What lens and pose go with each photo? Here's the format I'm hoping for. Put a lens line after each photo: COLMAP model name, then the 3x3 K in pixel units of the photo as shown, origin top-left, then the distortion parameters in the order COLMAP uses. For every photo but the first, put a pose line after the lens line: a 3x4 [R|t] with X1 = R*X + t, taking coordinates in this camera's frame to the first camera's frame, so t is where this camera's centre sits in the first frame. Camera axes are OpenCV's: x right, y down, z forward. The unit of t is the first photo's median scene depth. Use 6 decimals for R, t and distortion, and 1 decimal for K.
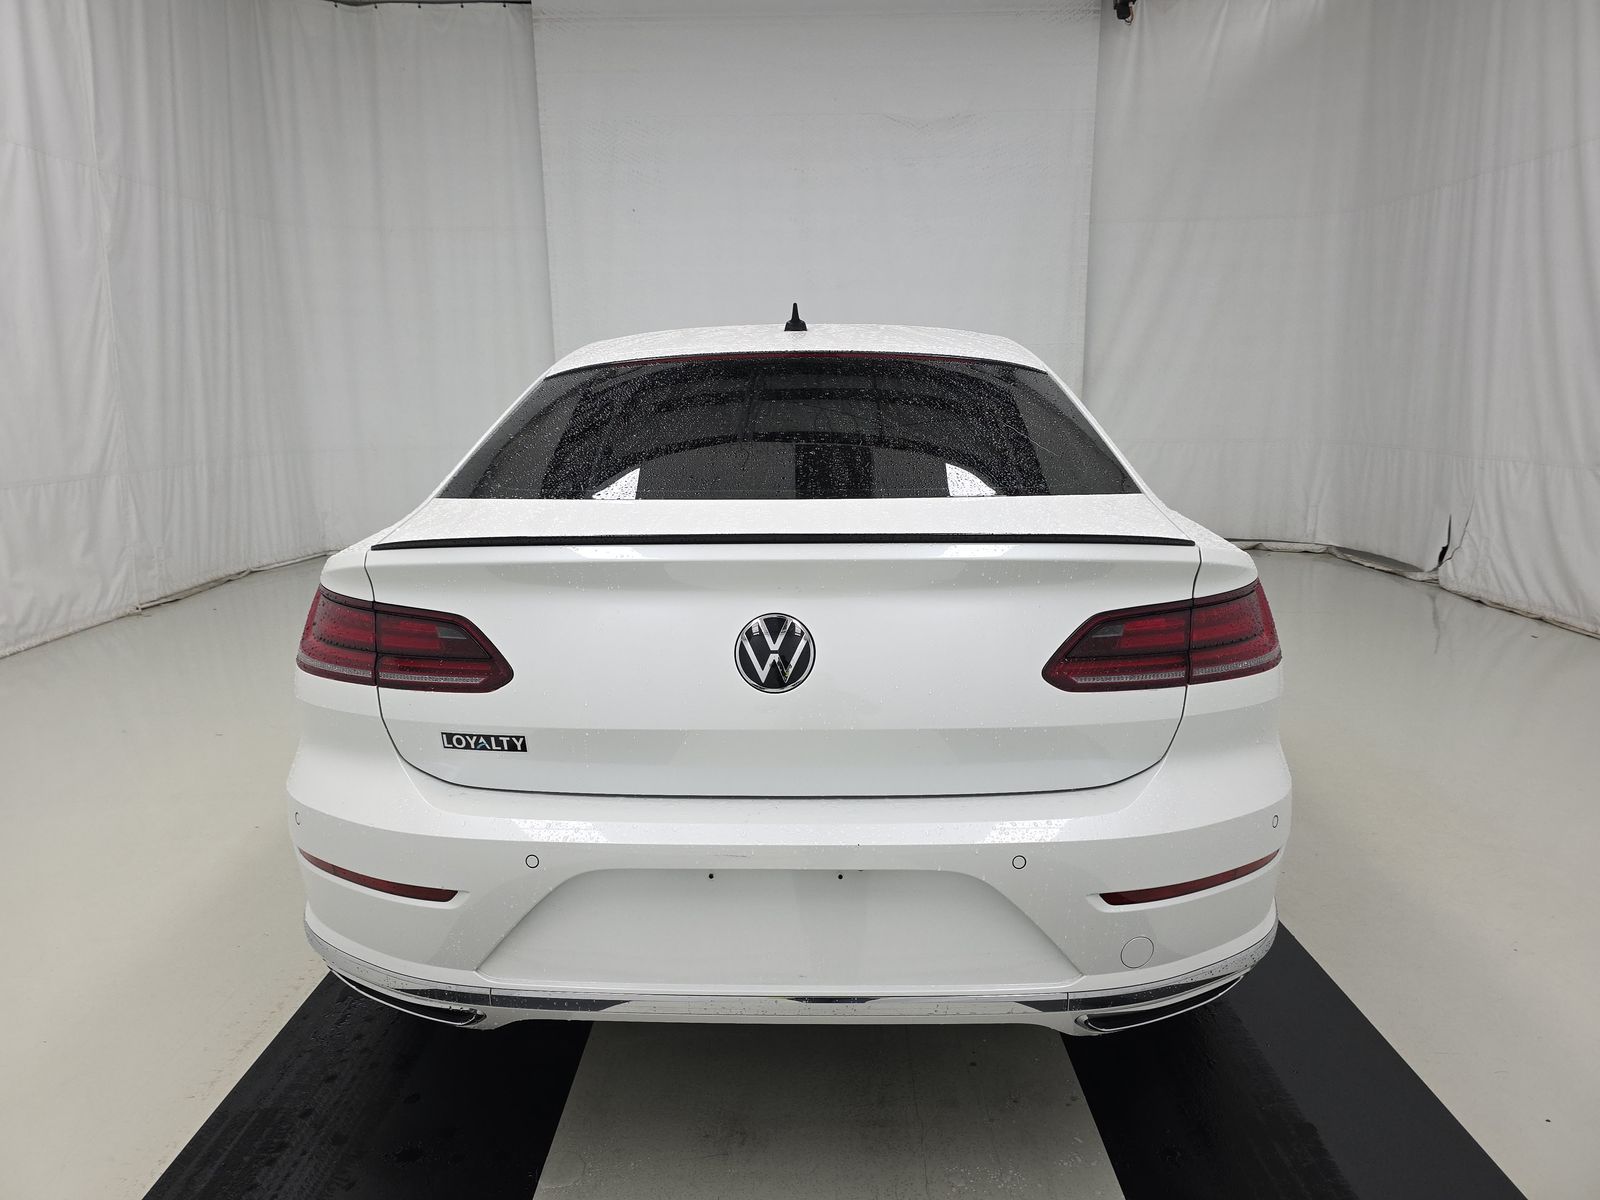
lens RADIAL K [[1079.4, 0, 799.8], [0, 1079.4, 597.3], [0, 0, 1]] dist [0.019256, -0.014969]
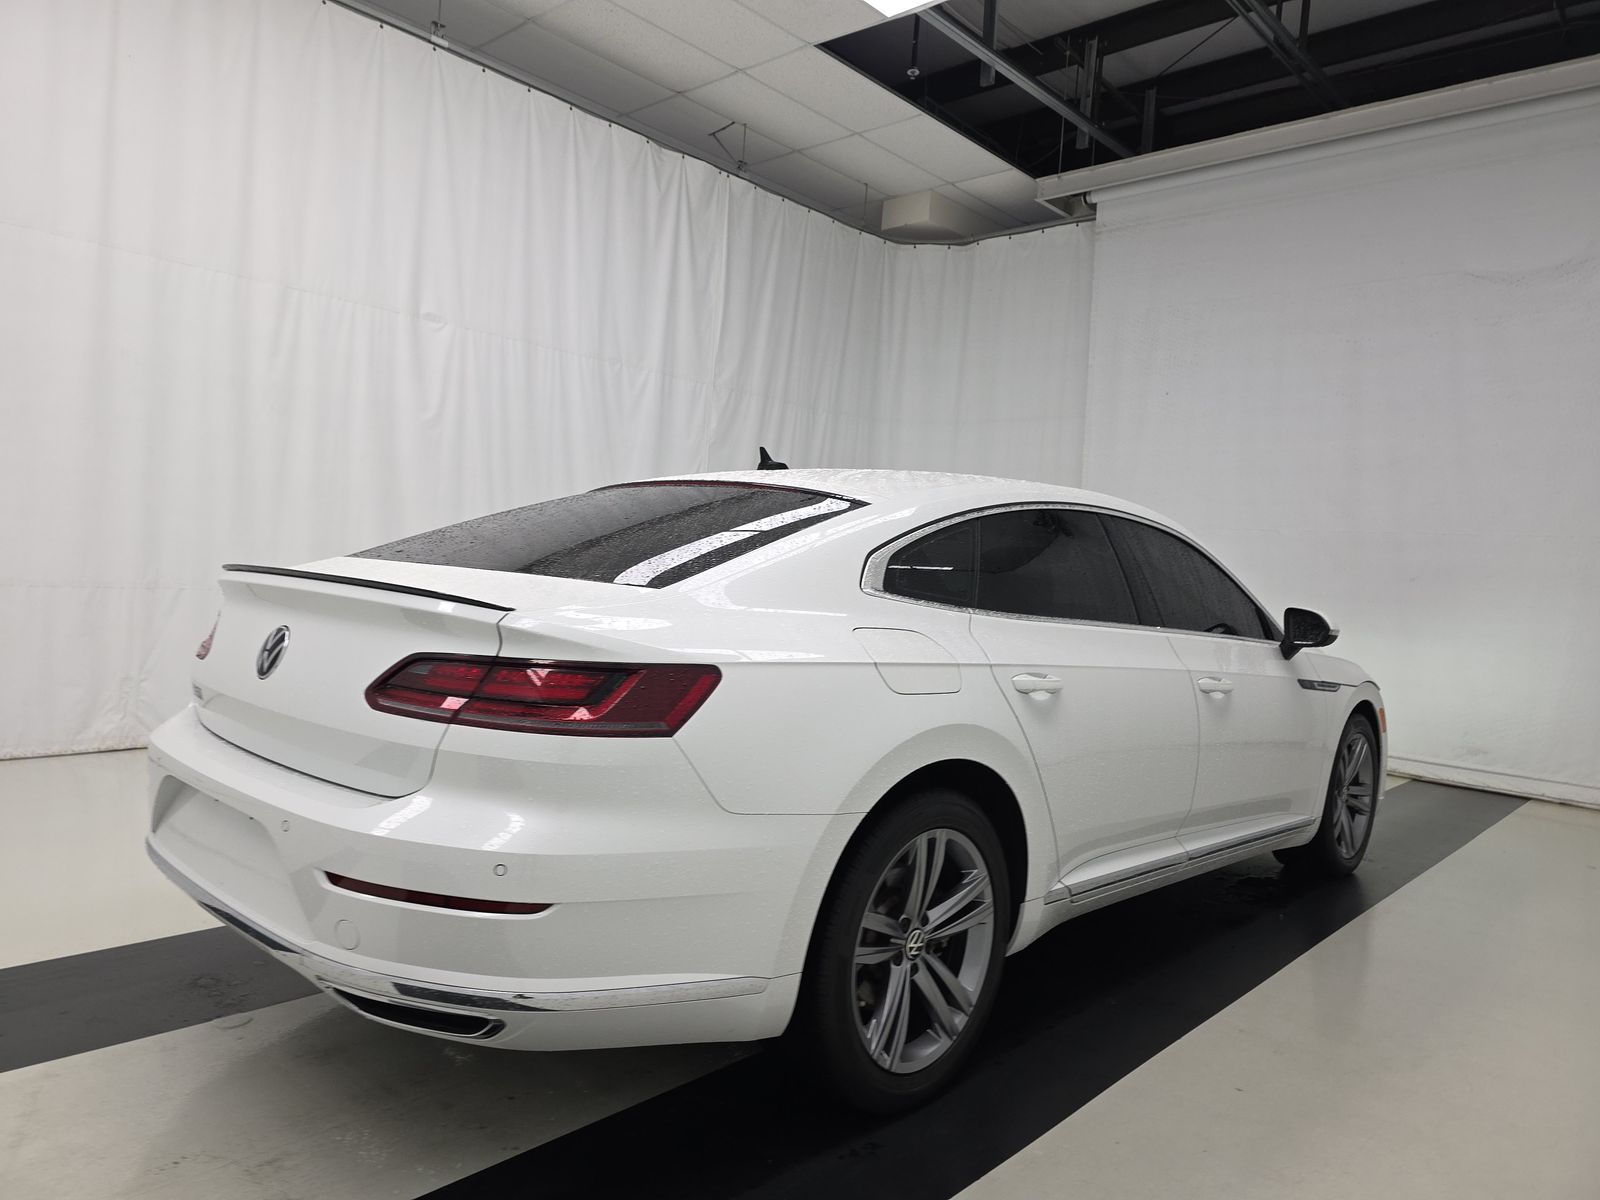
lens RADIAL K [[1079.4, 0, 791.4], [0, 1079.4, 599.2], [0, 0, 1]] dist [0.019256, -0.014969]
pose [[0.738550, 0.072852, -0.670251, 0.401413], [-0.190787, 0.976092, -0.104134, 0.000463], [0.646640, 0.204783, 0.734793, 0.103200]]
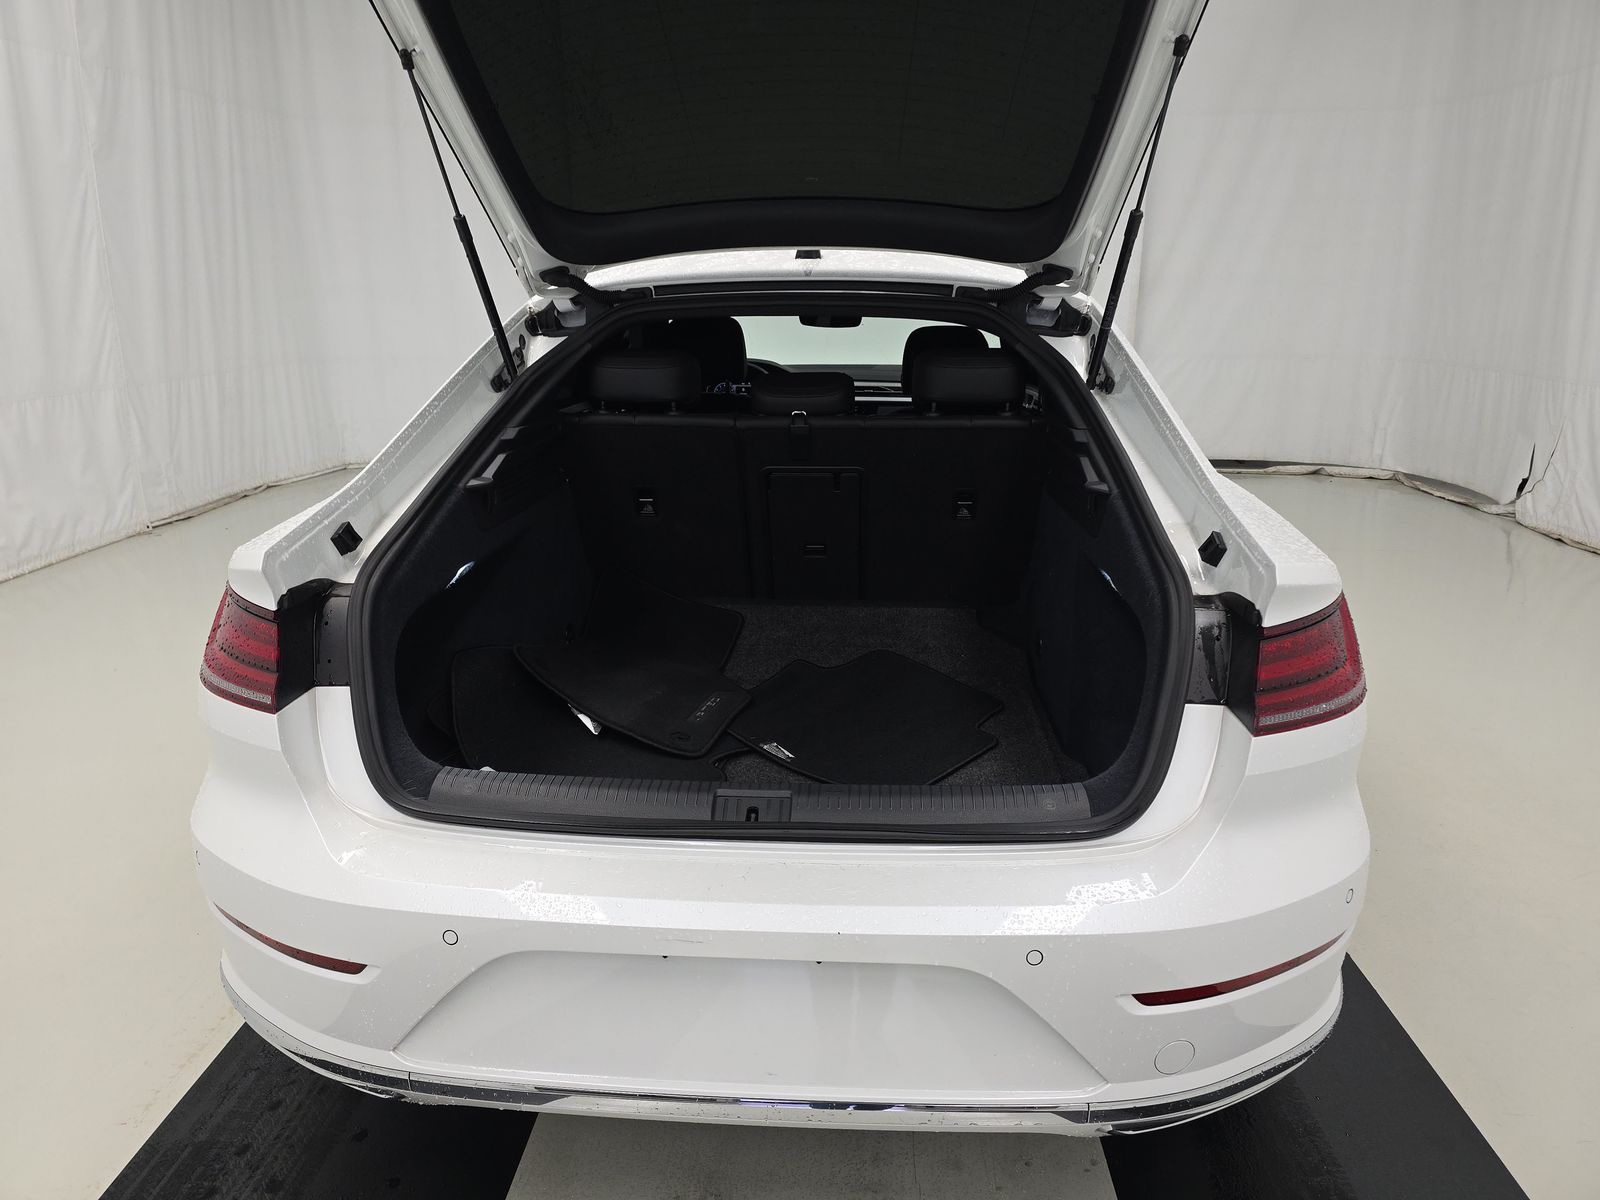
lens RADIAL K [[1079.4, 0, 802.3], [0, 1079.4, 592.4], [0, 0, 1]] dist [0.019256, -0.014969]
pose [[0.999212, 0.017047, -0.035841, 0.013854], [-0.013873, 0.996111, 0.087010, -0.027129], [0.037185, -0.086445, 0.995562, 0.053624]]
